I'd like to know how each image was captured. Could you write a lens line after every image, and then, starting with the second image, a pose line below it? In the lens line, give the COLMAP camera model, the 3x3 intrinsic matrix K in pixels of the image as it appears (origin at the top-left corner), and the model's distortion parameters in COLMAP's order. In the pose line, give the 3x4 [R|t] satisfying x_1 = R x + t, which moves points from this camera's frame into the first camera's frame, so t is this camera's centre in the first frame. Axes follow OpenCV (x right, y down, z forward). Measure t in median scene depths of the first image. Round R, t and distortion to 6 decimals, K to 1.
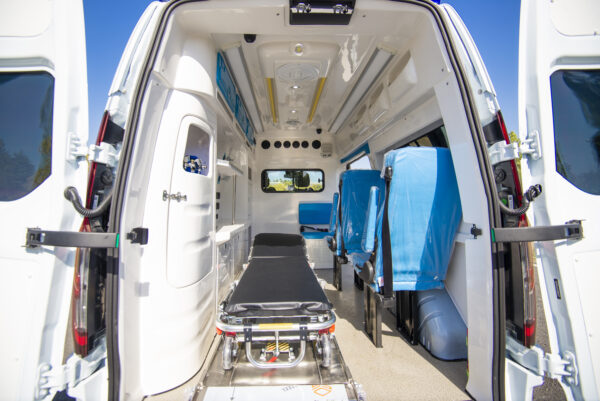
lens RADIAL K [[277.8, 0, 300.9], [0, 277.8, 191.3], [0, 0, 1]] dist [-0.033195, -0.000588]
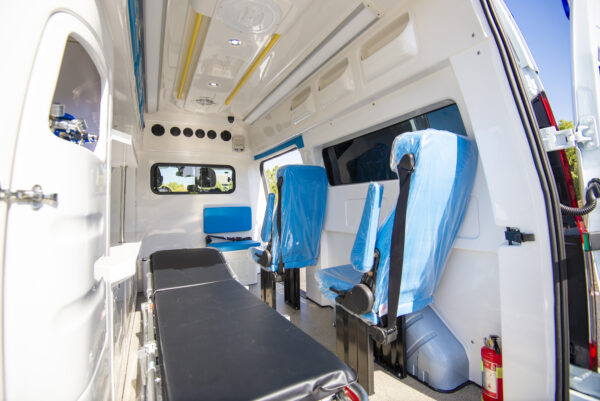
lens RADIAL K [[277.8, 0, 300.9], [0, 277.8, 191.3], [0, 0, 1]] dist [-0.033195, -0.000588]
pose [[0.908272, 0.001729, 0.418376, -0.216915], [0.002846, 0.999943, -0.010310, 0.014570], [-0.418370, 0.010555, 0.908215, 0.409003]]
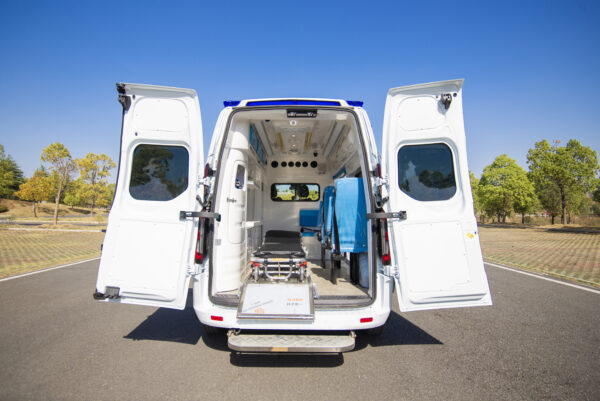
lens RADIAL K [[311.3, 0, 296.6], [0, 311.3, 199.7], [0, 0, 1]] dist [-0.027343, -0.001061]
pose [[0.998538, 0.011909, -0.052727, 0.136651], [-0.012459, 0.999871, -0.010119, 0.027763], [0.052600, 0.010761, 0.998558, -1.124158]]
